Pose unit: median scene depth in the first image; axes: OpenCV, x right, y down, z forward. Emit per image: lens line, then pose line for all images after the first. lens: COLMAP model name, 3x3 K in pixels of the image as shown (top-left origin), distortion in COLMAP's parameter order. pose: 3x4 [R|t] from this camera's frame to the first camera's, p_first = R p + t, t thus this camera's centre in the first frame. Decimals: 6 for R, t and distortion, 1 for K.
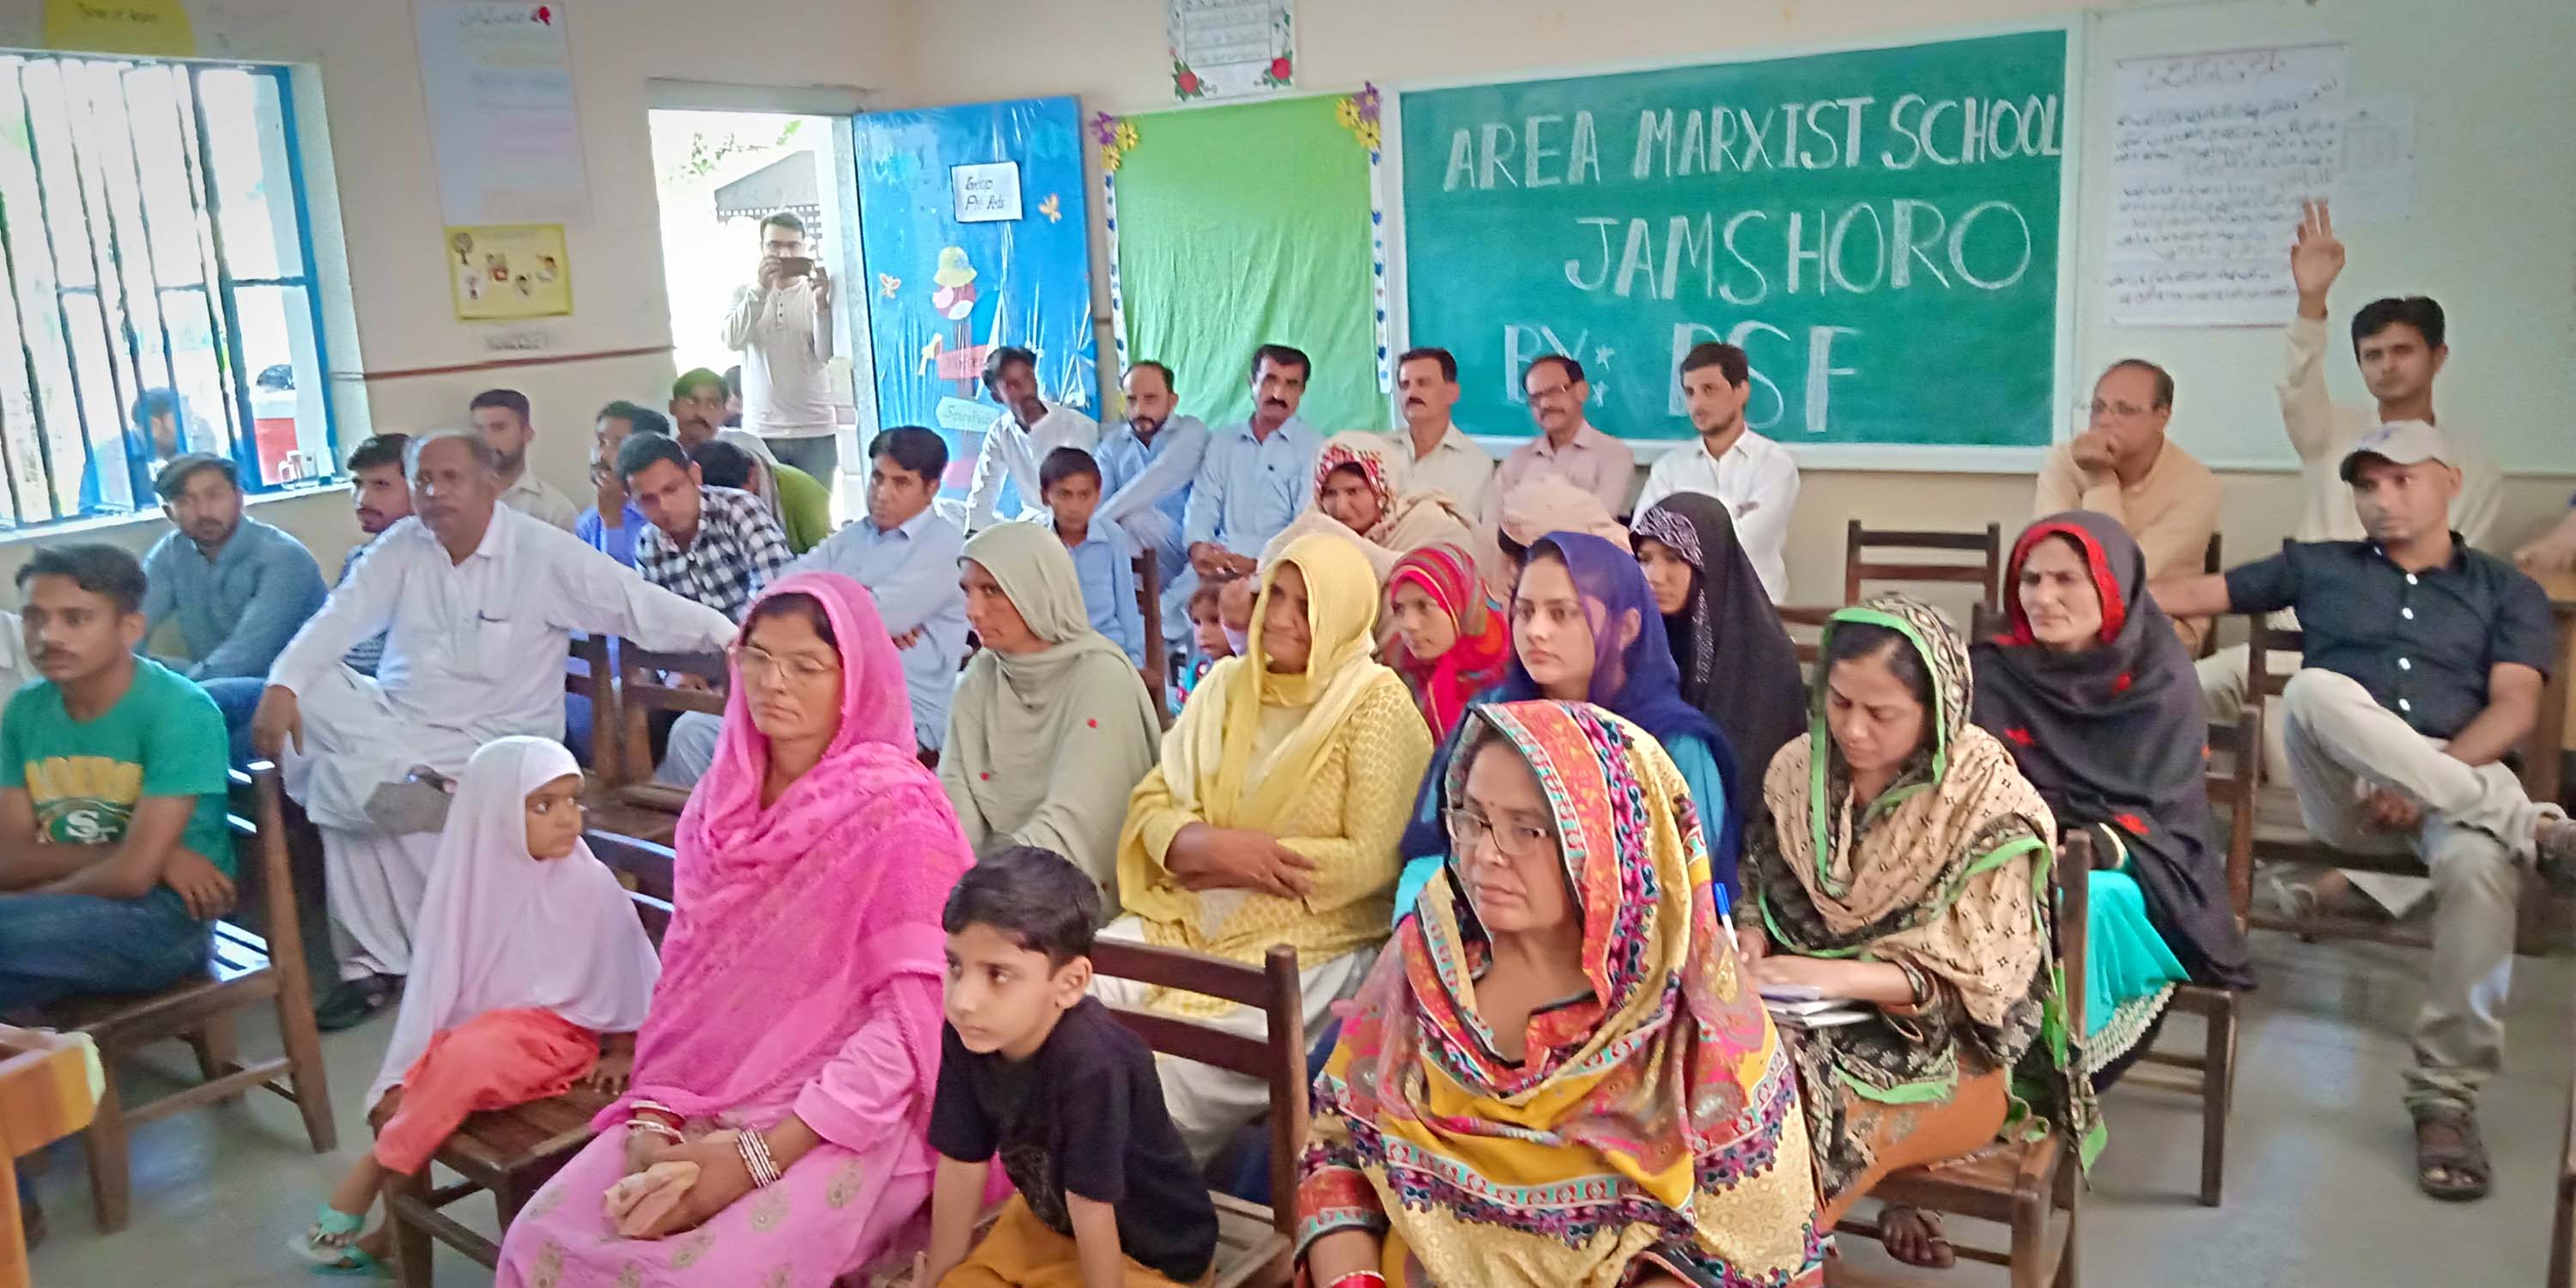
lens RADIAL K [[1835.8, 0, 1284.1], [0, 1835.8, 652.5], [0, 0, 1]] dist [0.030350, -0.050562]
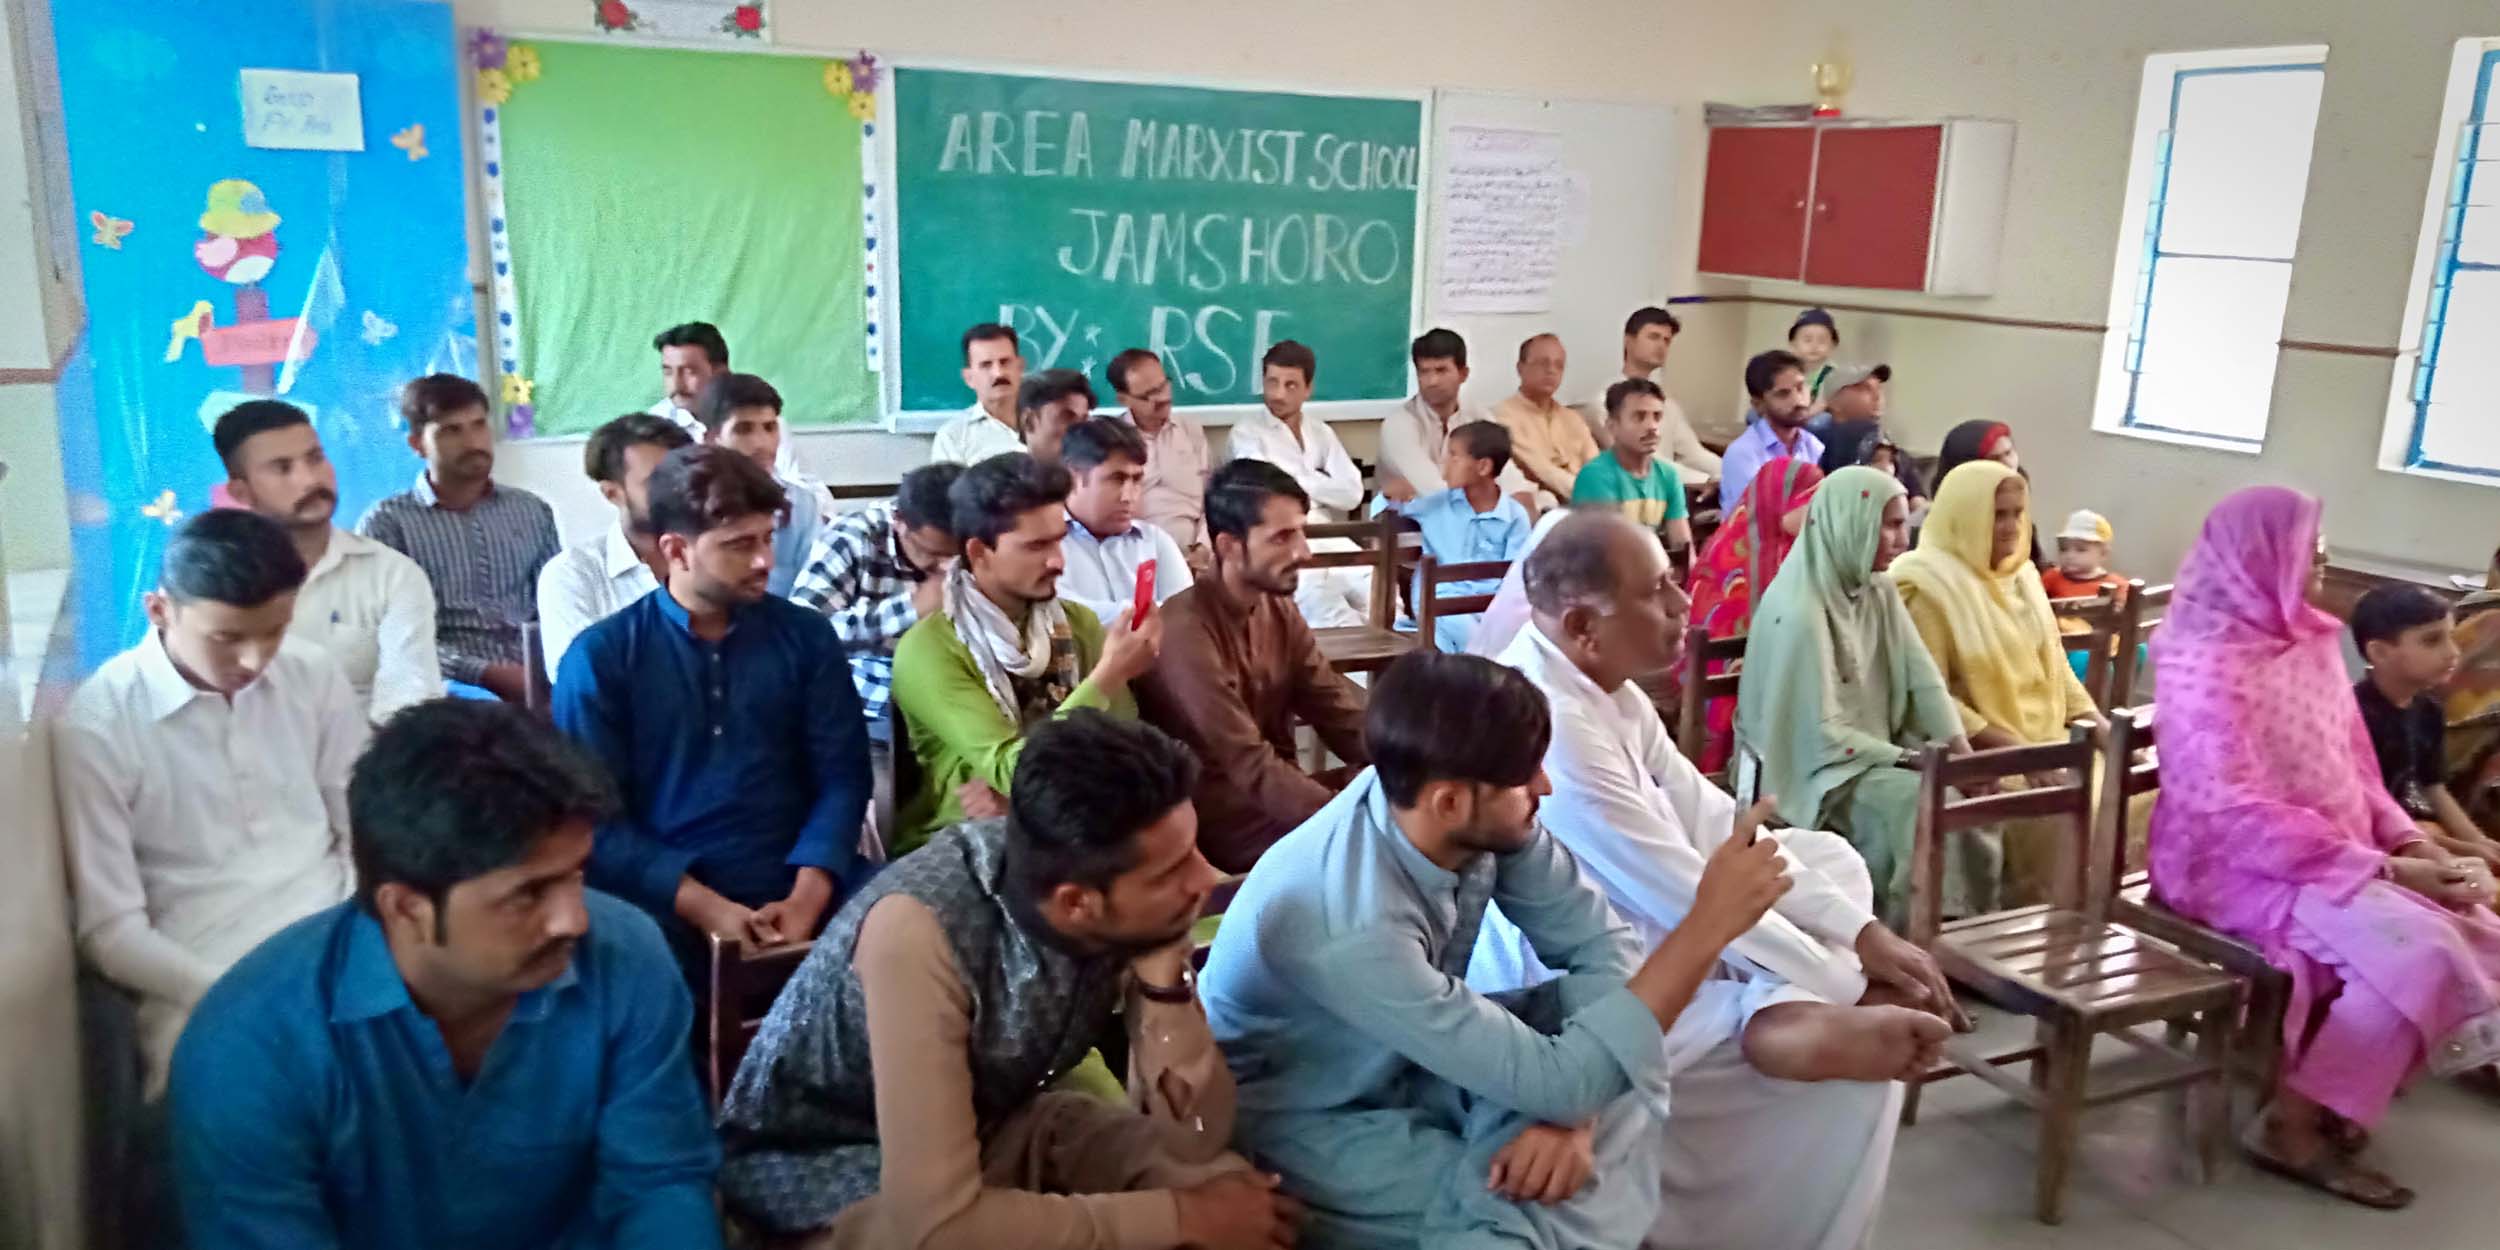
lens RADIAL K [[1792.7, 0, 1250.0], [0, 1792.7, 625.0], [0, 0, 1]] dist [0.053305, -0.081398]
pose [[0.486946, -0.136366, 0.862721, -0.757024], [0.144831, 0.986670, 0.074210, -0.055076], [-0.861340, 0.088812, 0.500205, 0.396157]]
